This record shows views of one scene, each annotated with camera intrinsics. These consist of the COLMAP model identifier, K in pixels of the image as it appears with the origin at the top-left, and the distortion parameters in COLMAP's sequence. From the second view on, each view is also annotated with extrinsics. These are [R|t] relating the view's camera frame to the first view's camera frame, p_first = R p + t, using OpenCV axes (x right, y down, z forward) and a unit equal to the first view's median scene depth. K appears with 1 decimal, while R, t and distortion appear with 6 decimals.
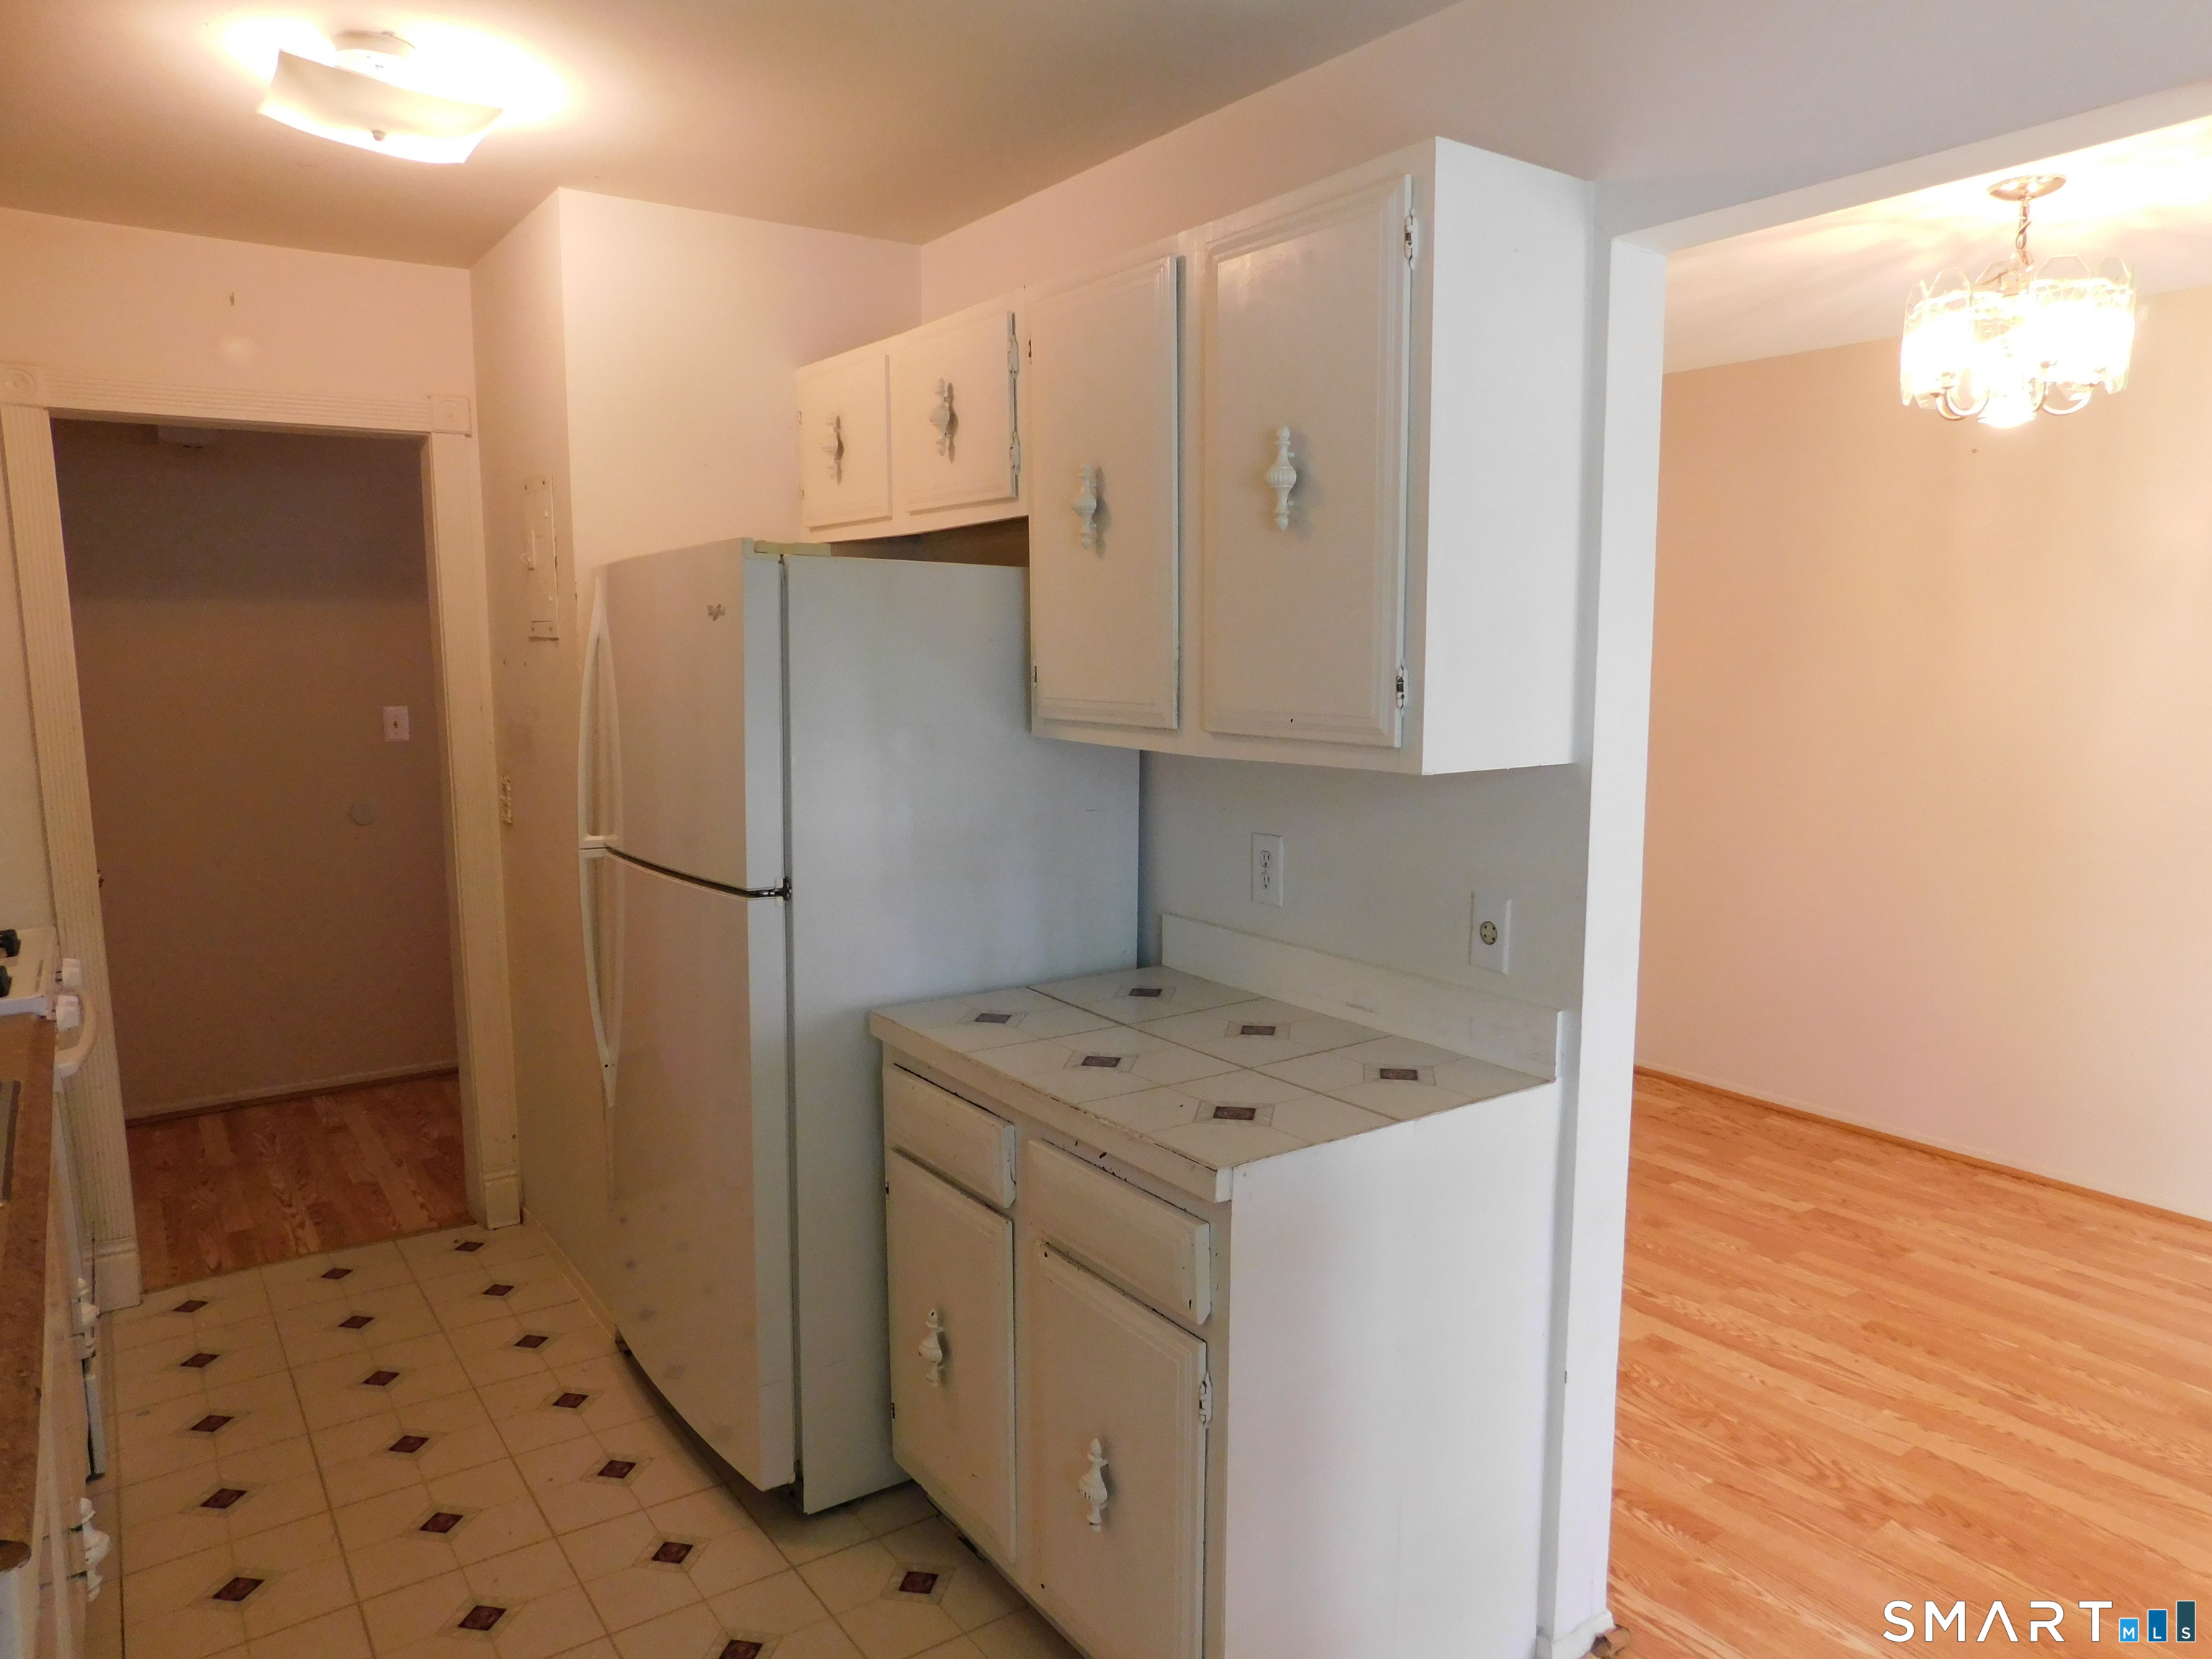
lens RADIAL K [[1512.5, 0, 1104.0], [0, 1512.5, 838.1], [0, 0, 1]] dist [-0.065247, 0.086961]
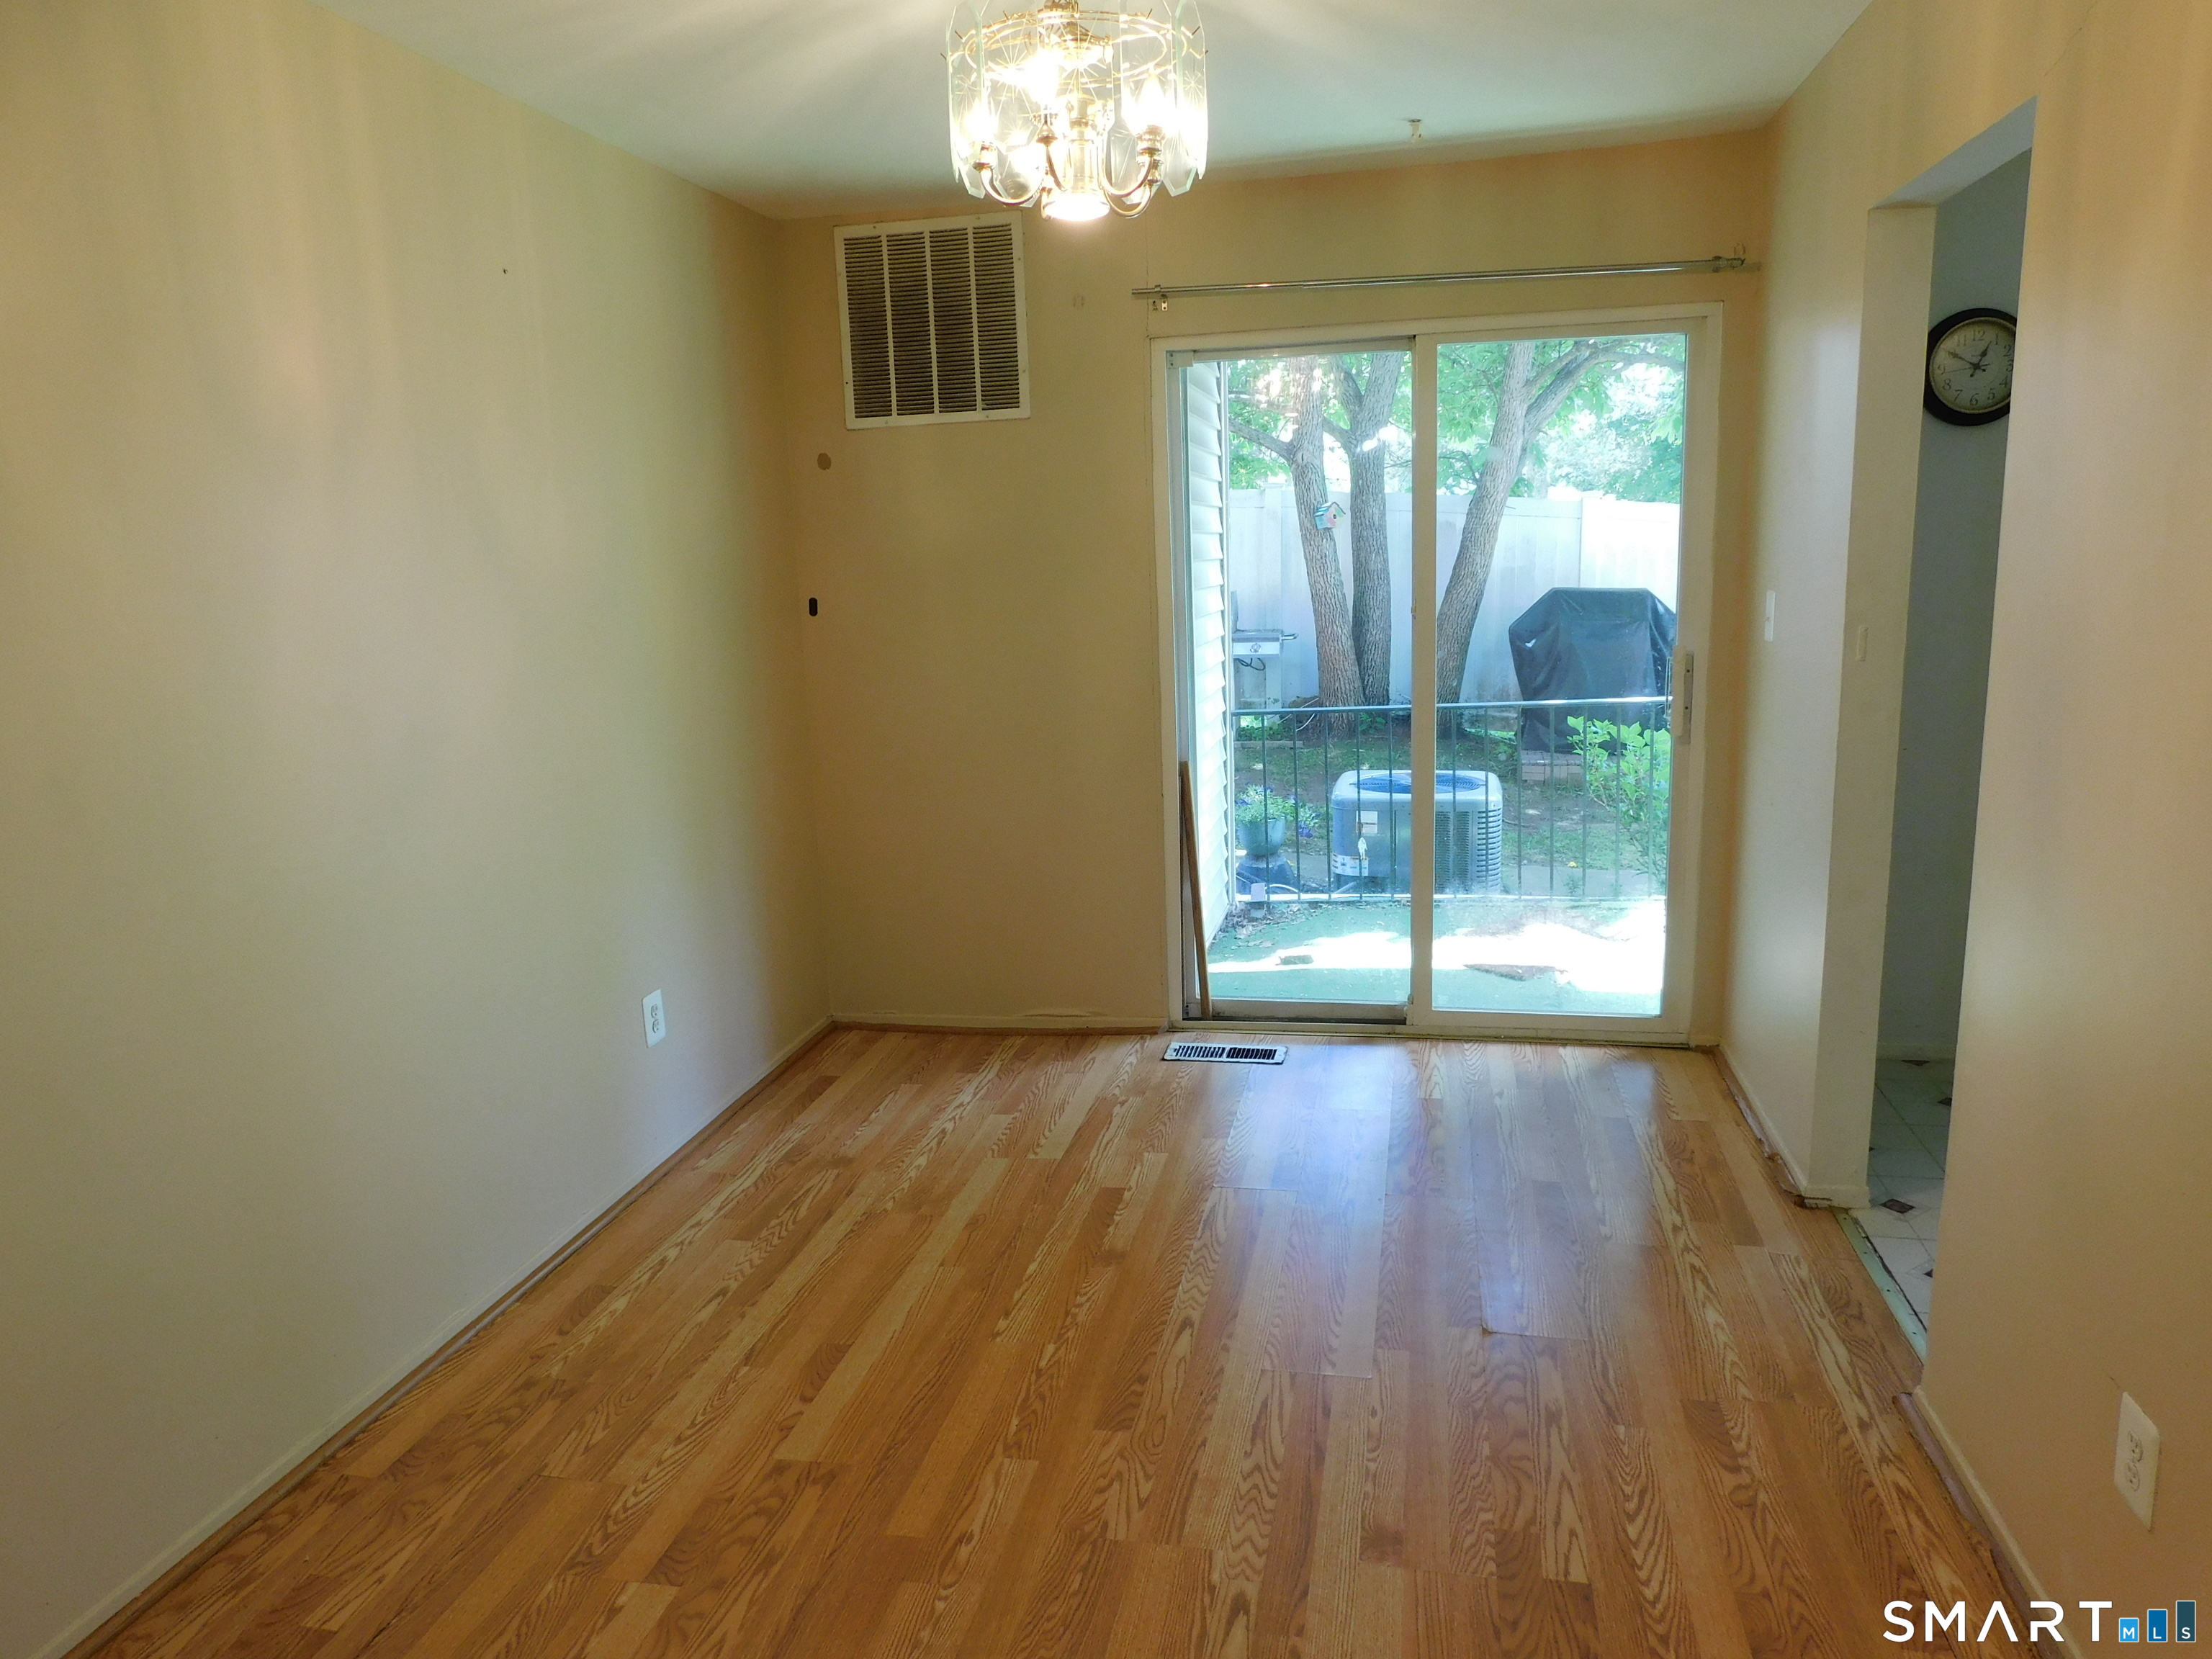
lens RADIAL K [[1512.5, 0, 1104.0], [0, 1512.5, 838.1], [0, 0, 1]] dist [-0.065247, 0.086961]
pose [[-0.663582, -0.128951, 0.736906, 0.001609], [0.142462, 0.945225, 0.293691, -0.152973], [-0.734414, 0.299869, -0.608863, 1.219746]]
